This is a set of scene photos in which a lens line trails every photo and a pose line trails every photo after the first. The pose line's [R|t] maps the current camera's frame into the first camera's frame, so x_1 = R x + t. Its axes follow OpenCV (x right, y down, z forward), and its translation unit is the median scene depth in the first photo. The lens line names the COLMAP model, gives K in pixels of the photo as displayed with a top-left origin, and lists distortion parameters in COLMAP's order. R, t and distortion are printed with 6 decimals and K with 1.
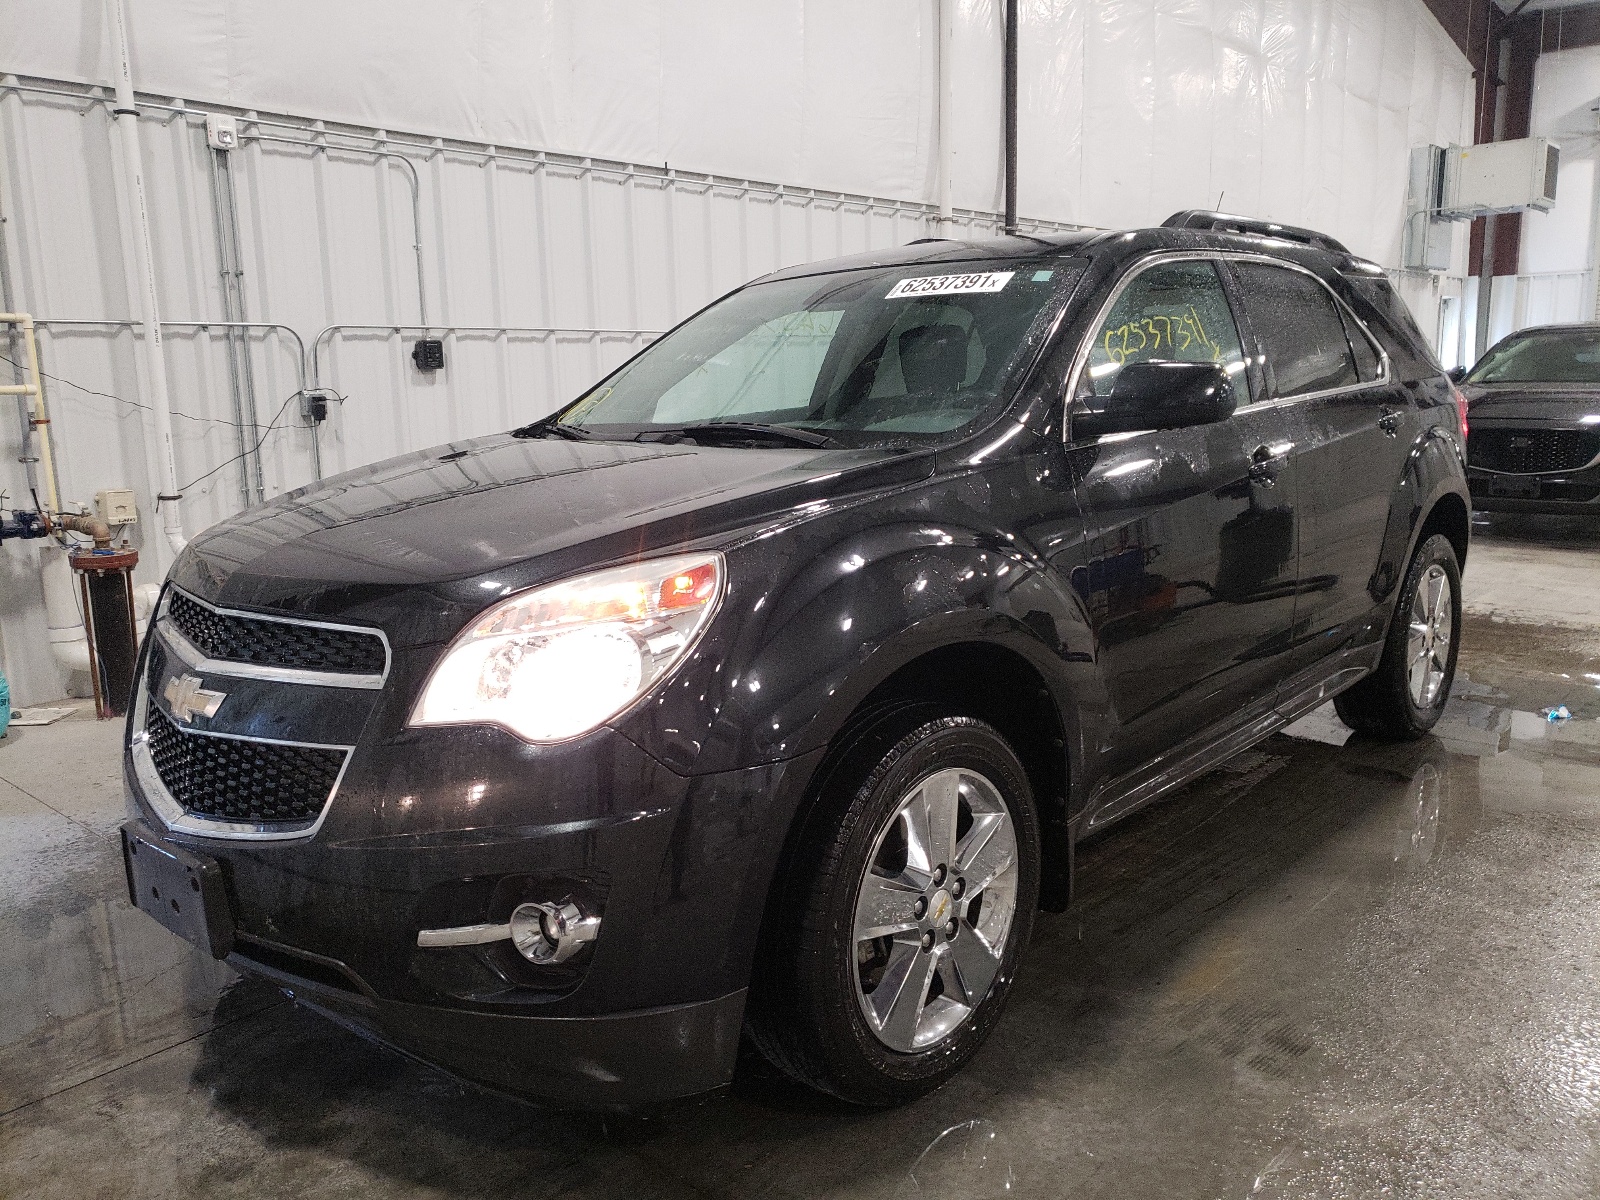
lens RADIAL K [[1266.1, 0, 795.0], [0, 1266.1, 607.6], [0, 0, 1]] dist [0.014965, 0.017730]
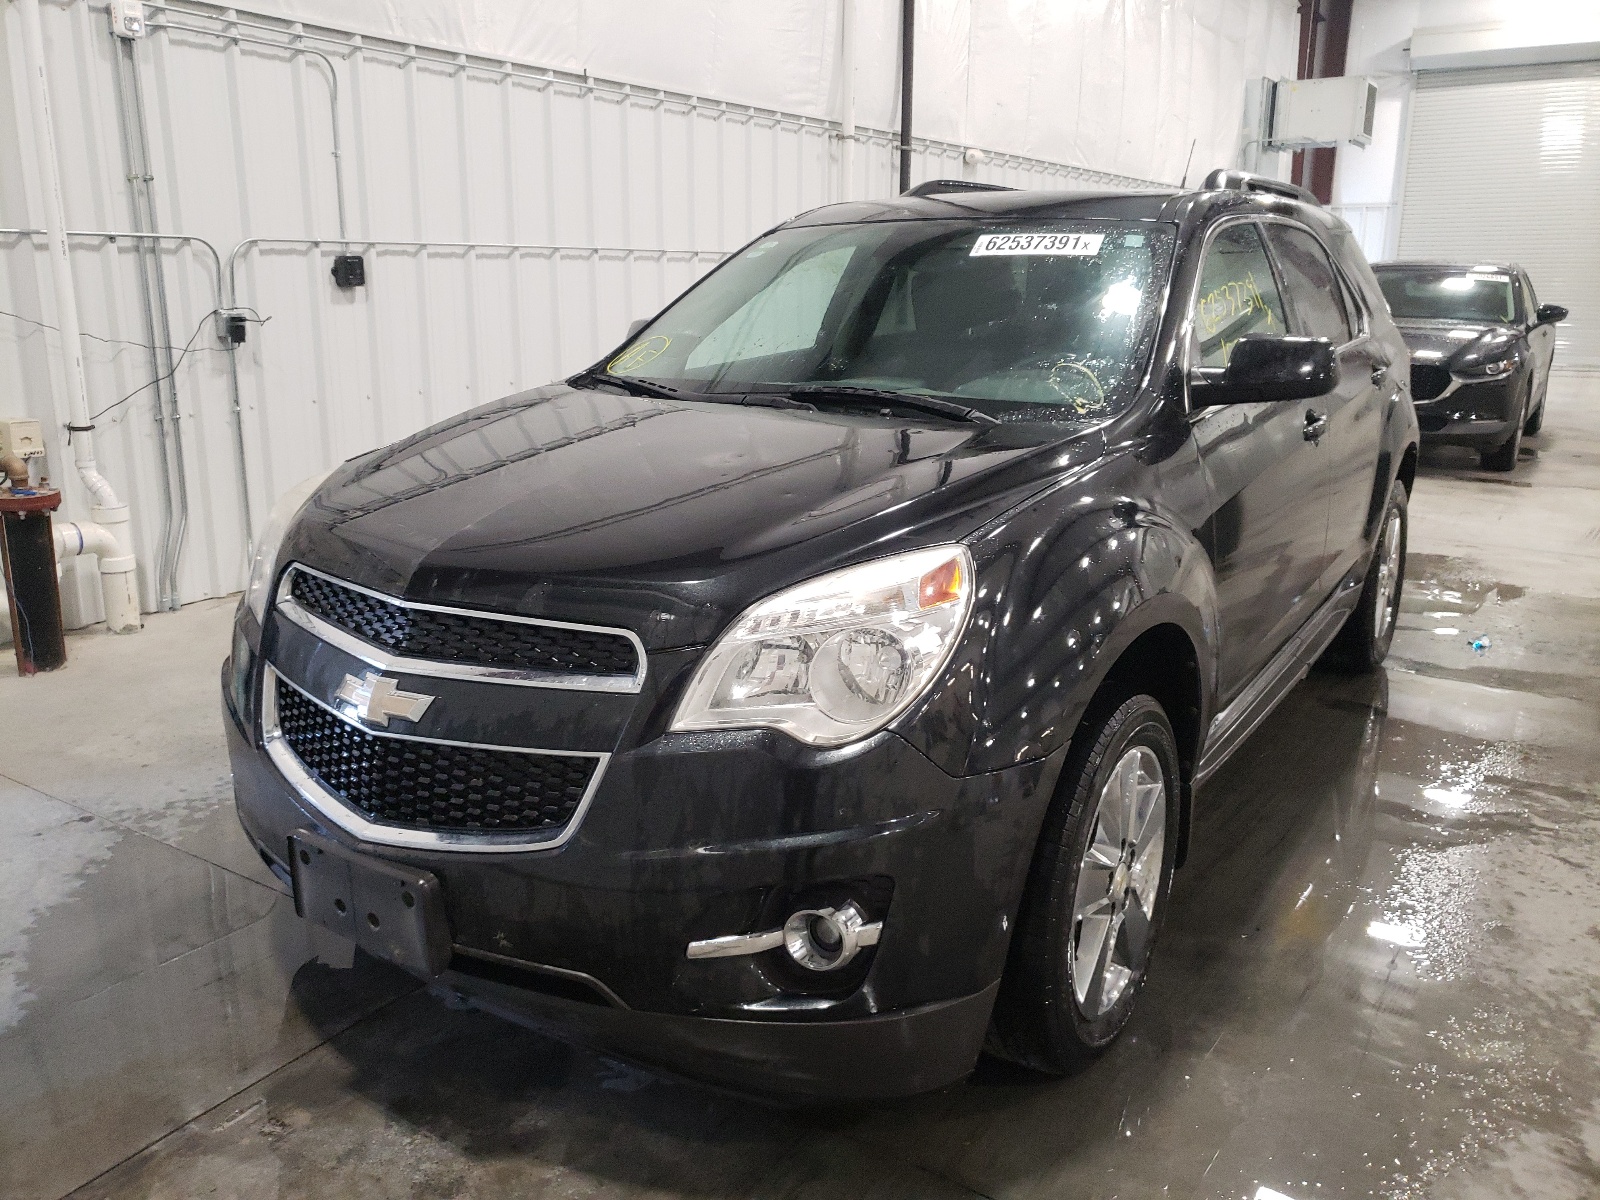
lens RADIAL K [[1266.1, 0, 800.4], [0, 1266.1, 588.8], [0, 0, 1]] dist [0.014965, 0.017730]
pose [[0.988239, -0.011437, 0.152488, -0.121993], [0.002218, 0.998166, 0.060490, -0.025400], [-0.152900, -0.059441, 0.986452, 0.015879]]
